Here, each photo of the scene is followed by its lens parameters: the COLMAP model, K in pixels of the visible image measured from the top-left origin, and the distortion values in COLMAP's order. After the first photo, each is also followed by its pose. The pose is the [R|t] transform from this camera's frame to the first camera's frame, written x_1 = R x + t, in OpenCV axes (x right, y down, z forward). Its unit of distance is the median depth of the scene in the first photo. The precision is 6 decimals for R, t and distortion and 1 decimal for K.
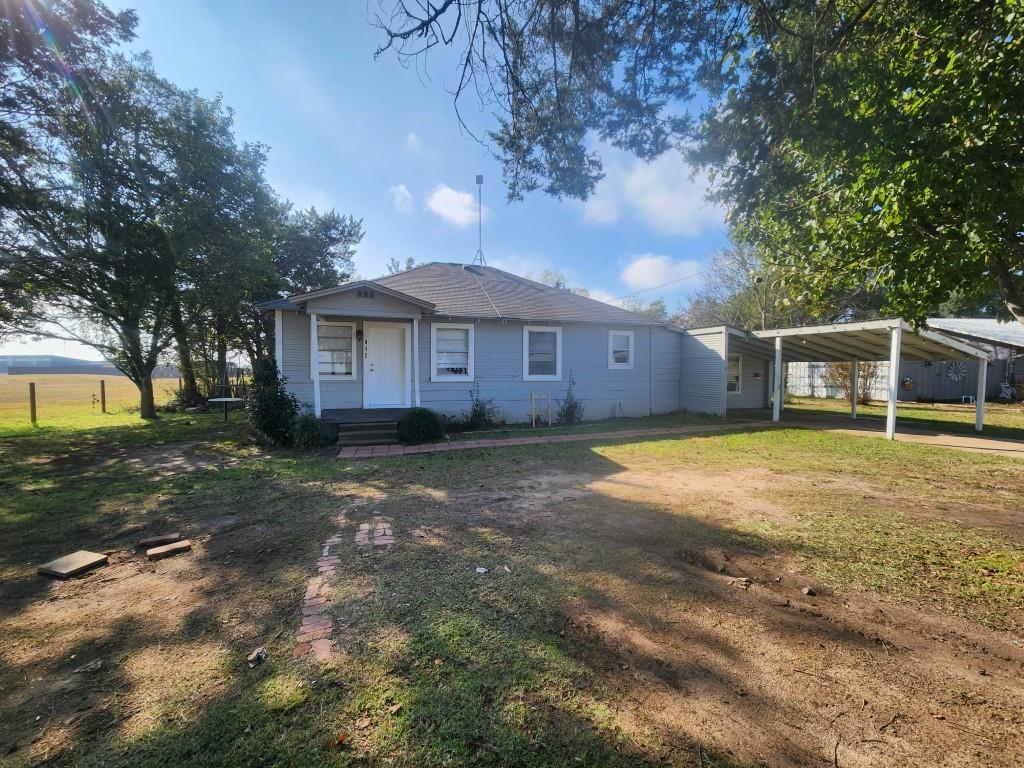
lens RADIAL K [[407.7, 0, 509.4], [0, 407.7, 385.6], [0, 0, 1]] dist [0.002289, 0.000120]
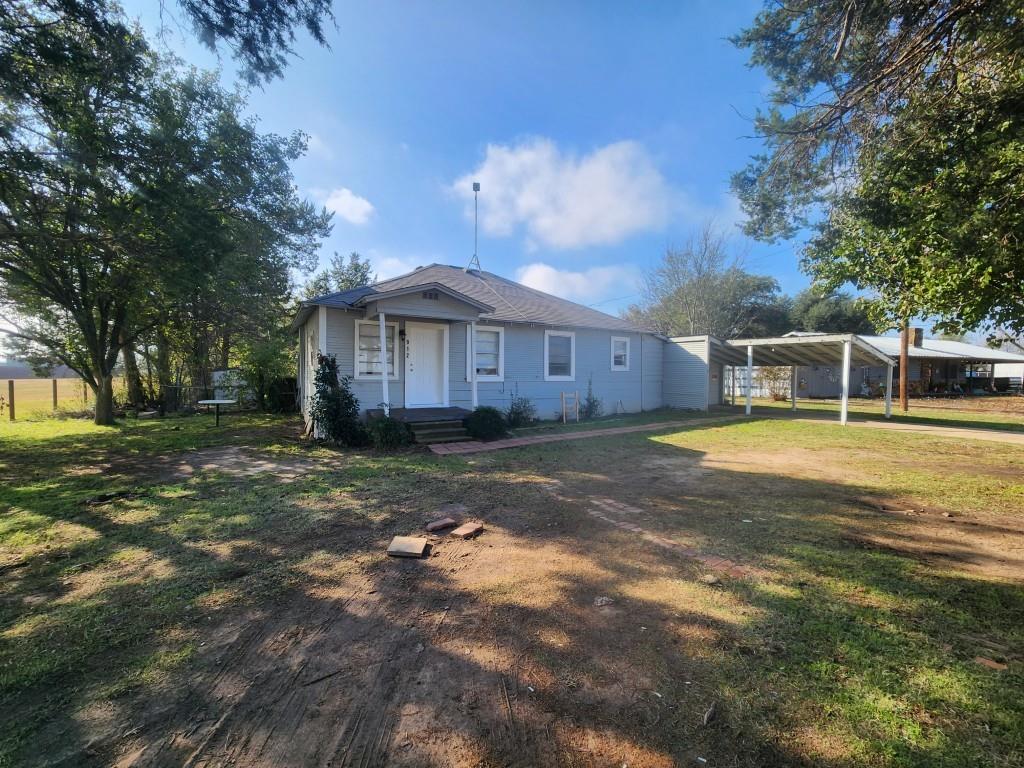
lens RADIAL K [[407.7, 0, 516.1], [0, 407.7, 382.3], [0, 0, 1]] dist [0.002289, 0.000120]
pose [[0.973222, 0.000974, 0.229867, -0.320582], [0.002085, 0.999913, -0.013061, 0.005867], [-0.229860, 0.013190, 0.973134, -0.034933]]
